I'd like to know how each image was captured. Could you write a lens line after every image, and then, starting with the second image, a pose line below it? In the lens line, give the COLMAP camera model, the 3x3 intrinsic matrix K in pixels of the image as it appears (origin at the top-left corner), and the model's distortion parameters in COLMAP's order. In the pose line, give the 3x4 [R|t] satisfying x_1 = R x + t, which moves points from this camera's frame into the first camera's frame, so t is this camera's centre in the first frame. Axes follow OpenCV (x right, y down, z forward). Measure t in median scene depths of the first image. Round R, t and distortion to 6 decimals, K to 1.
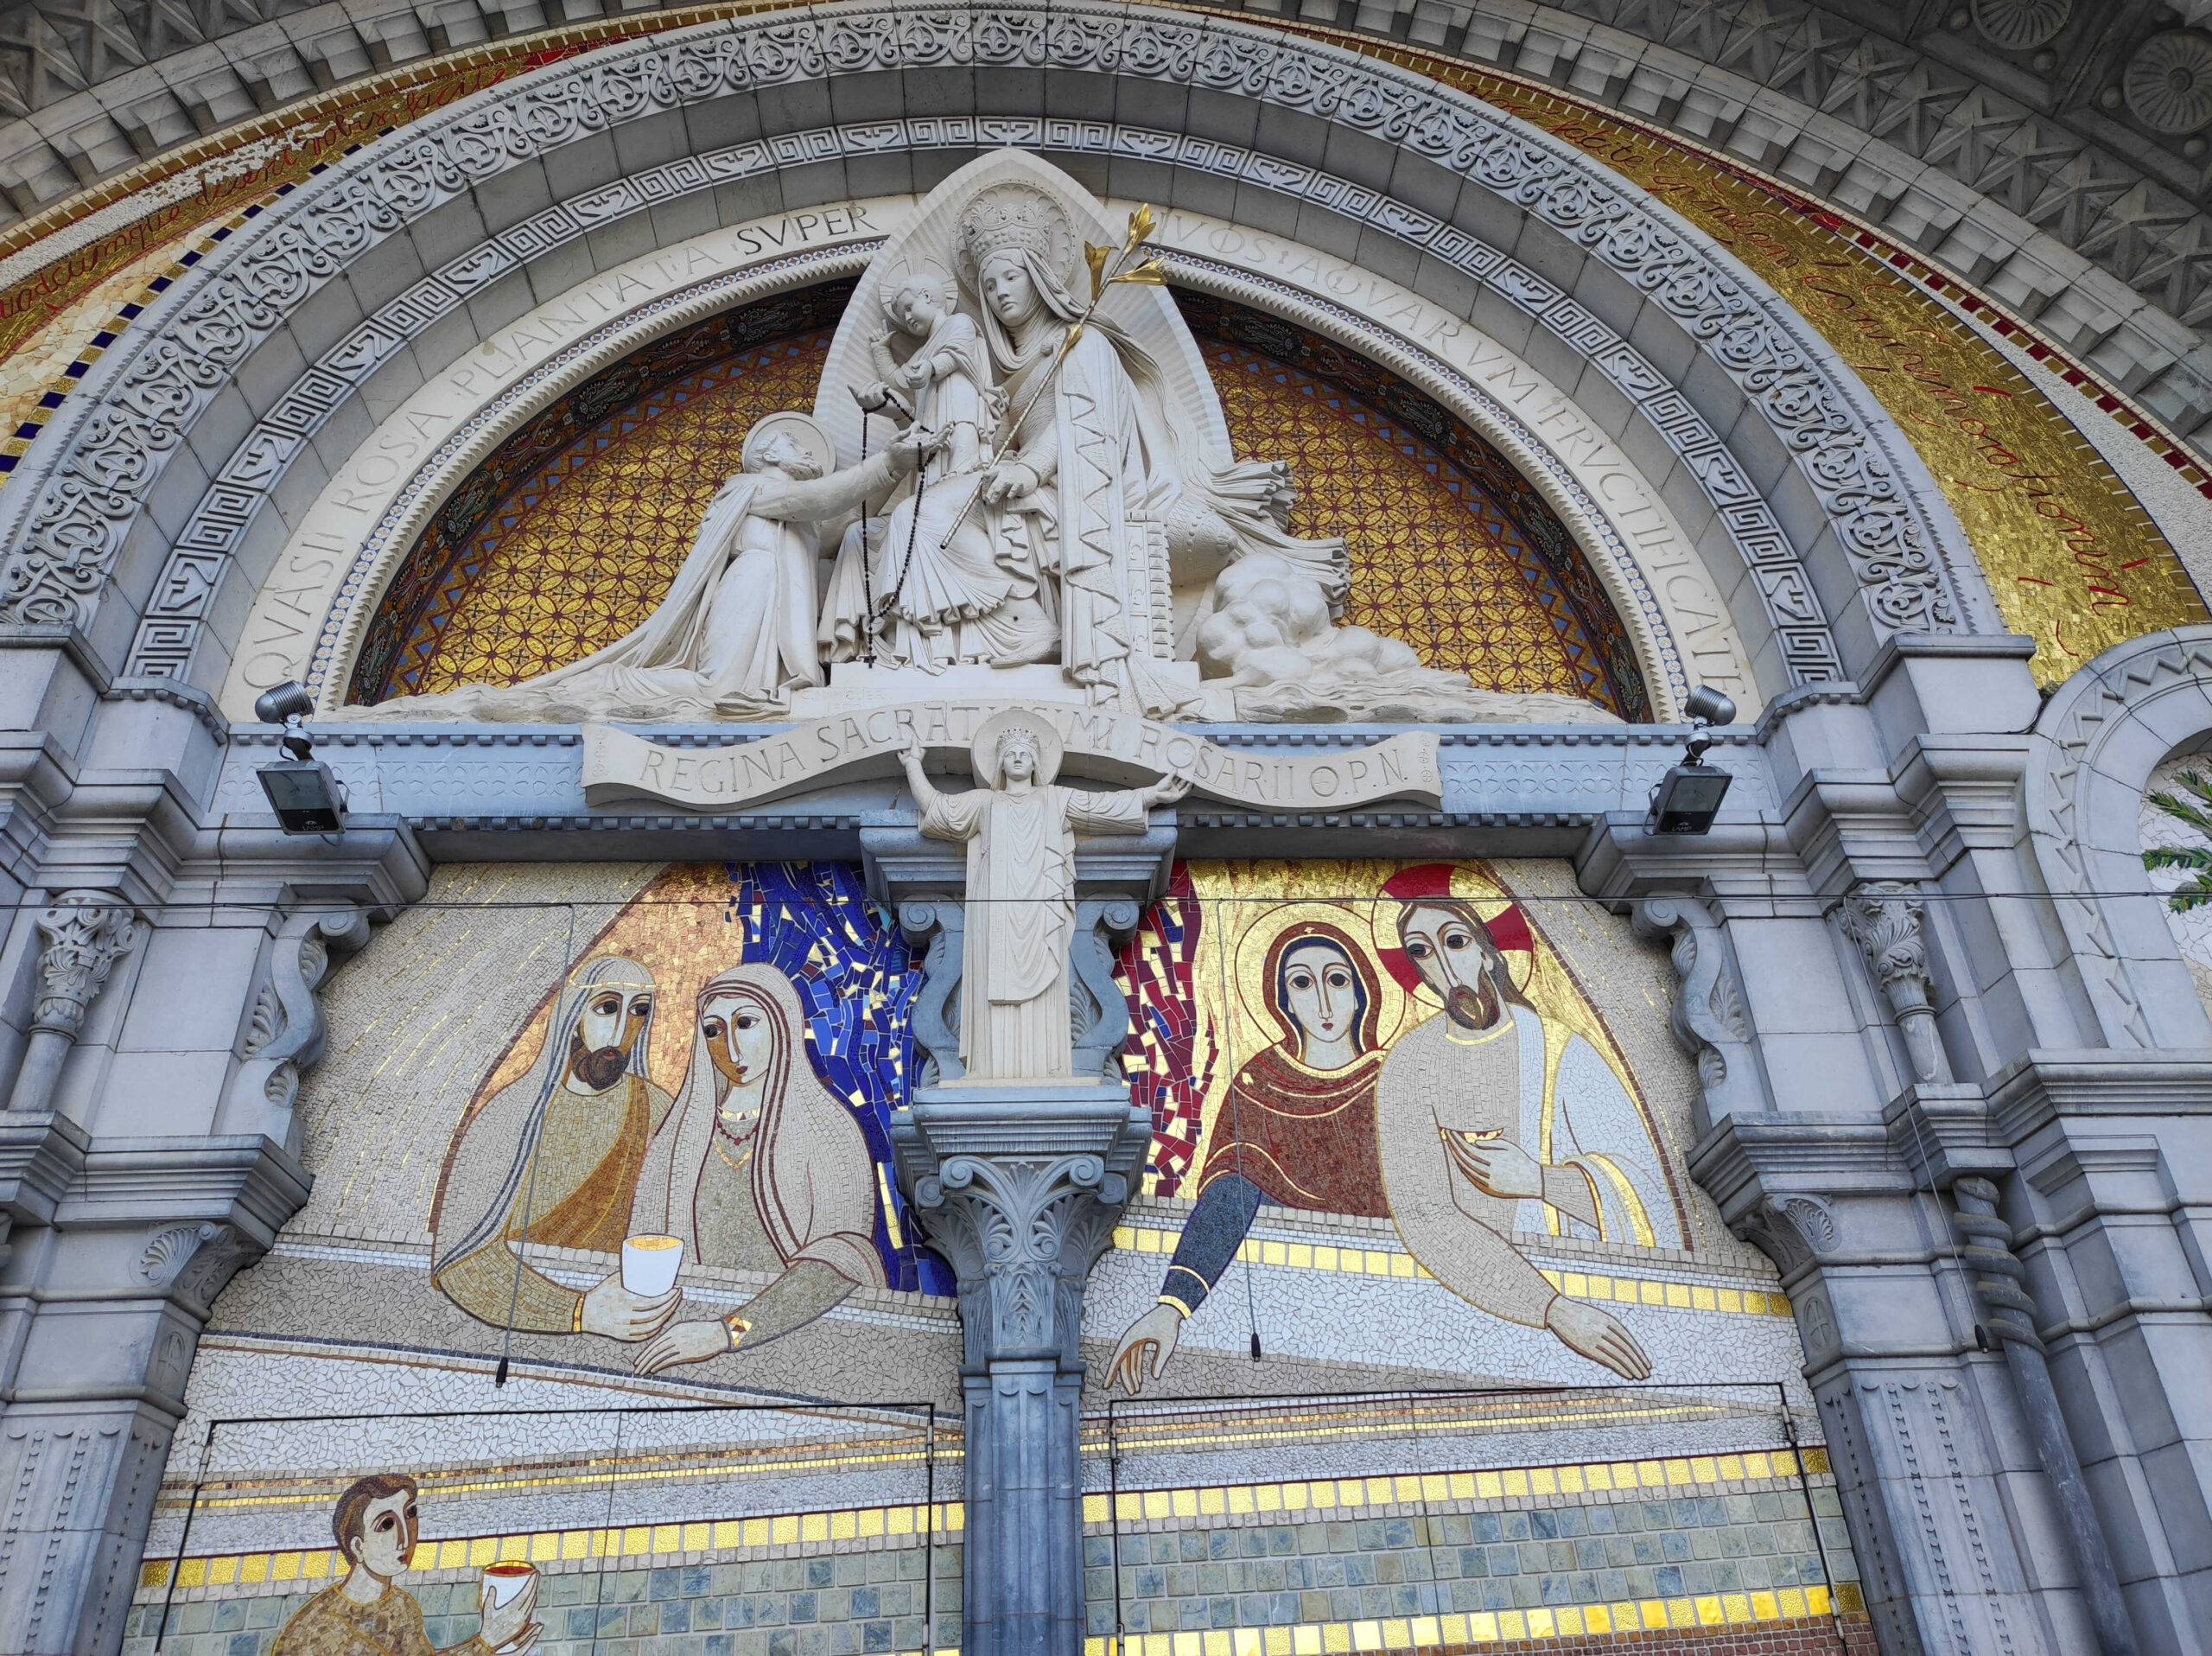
lens RADIAL K [[1617.2, 0, 1109.8], [0, 1617.2, 833.1], [0, 0, 1]] dist [0.019743, -0.012810]
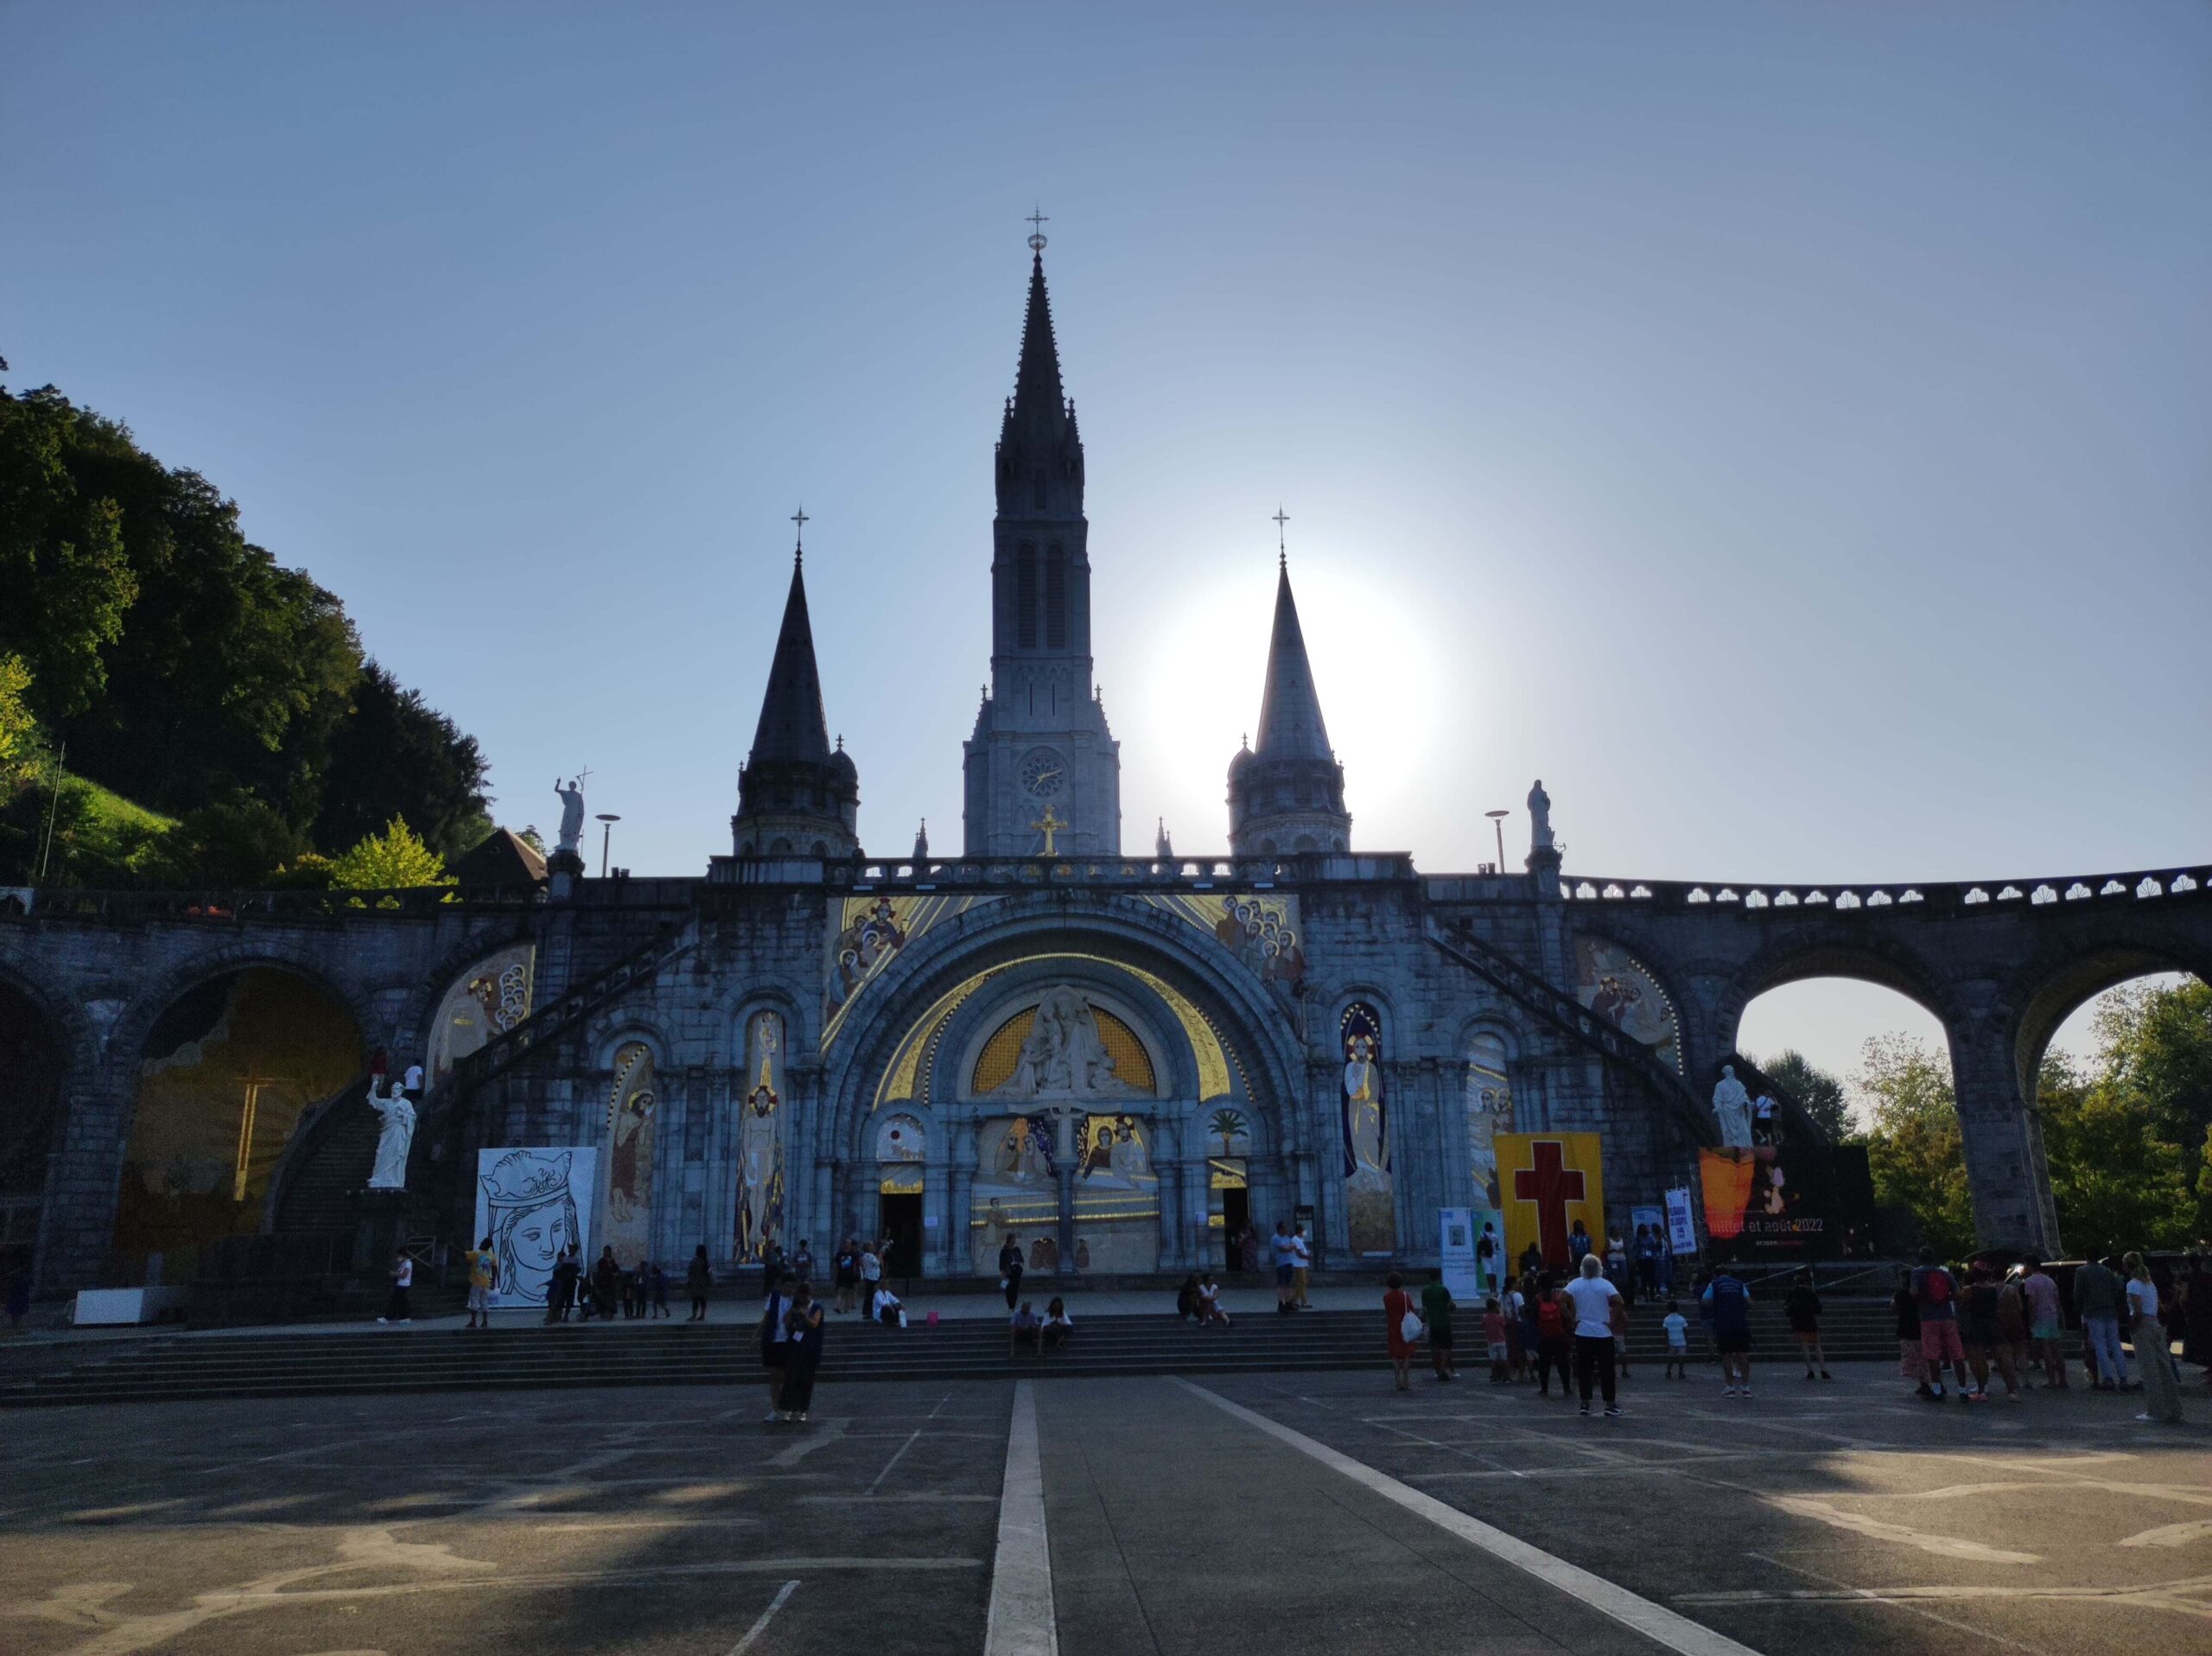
lens RADIAL K [[1587.4, 0, 1110.8], [0, 1587.4, 829.3], [0, 0, 1]] dist [0.047700, -0.122820]
pose [[0.999830, 0.015476, -0.009990, 0.215811], [-0.012189, 0.962471, 0.271109, -3.383289], [0.013811, -0.270941, 0.962497, -5.902771]]
